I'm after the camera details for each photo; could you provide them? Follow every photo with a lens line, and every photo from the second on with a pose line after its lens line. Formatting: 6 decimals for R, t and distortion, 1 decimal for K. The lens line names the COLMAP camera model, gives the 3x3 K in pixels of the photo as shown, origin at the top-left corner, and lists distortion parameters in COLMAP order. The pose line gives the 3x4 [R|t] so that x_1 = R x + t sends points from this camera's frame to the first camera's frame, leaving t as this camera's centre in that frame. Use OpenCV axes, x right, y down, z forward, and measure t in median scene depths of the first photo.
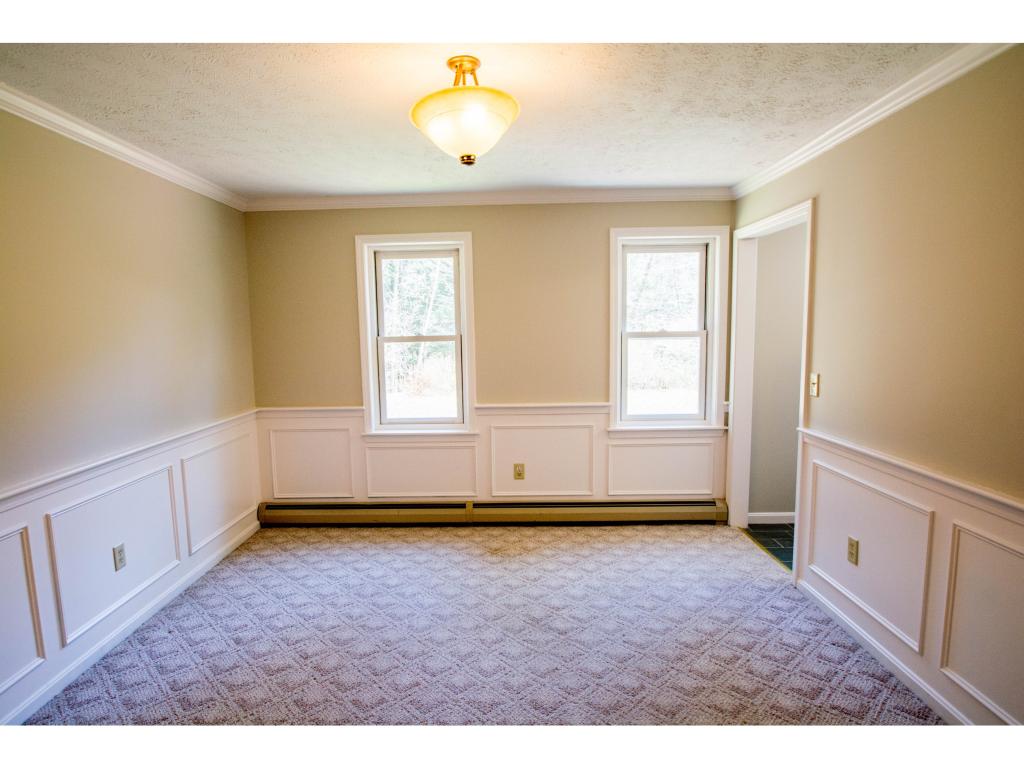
lens RADIAL K [[579.7, 0, 490.3], [0, 579.7, 391.5], [0, 0, 1]] dist [-0.021562, -0.000244]
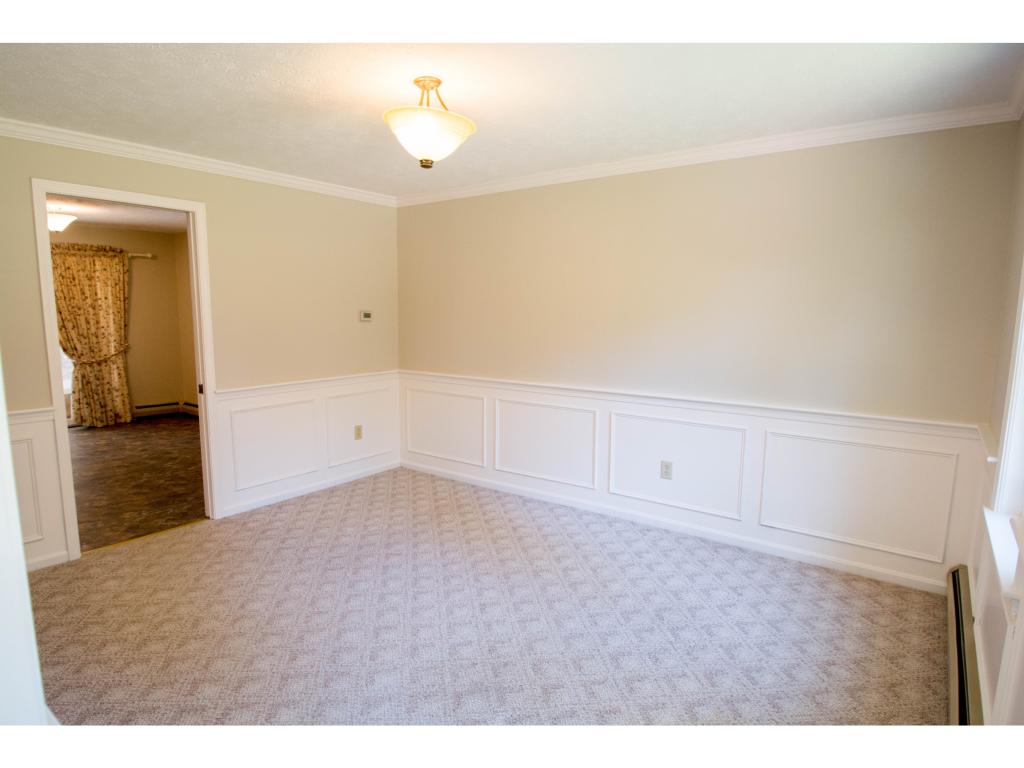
lens RADIAL K [[579.7, 0, 490.3], [0, 579.7, 391.5], [0, 0, 1]] dist [-0.021562, -0.000244]
pose [[-0.587352, 0.130955, -0.798667, 0.582273], [-0.084153, 0.971592, 0.221197, -0.139747], [0.804945, 0.197130, -0.559646, 1.206715]]
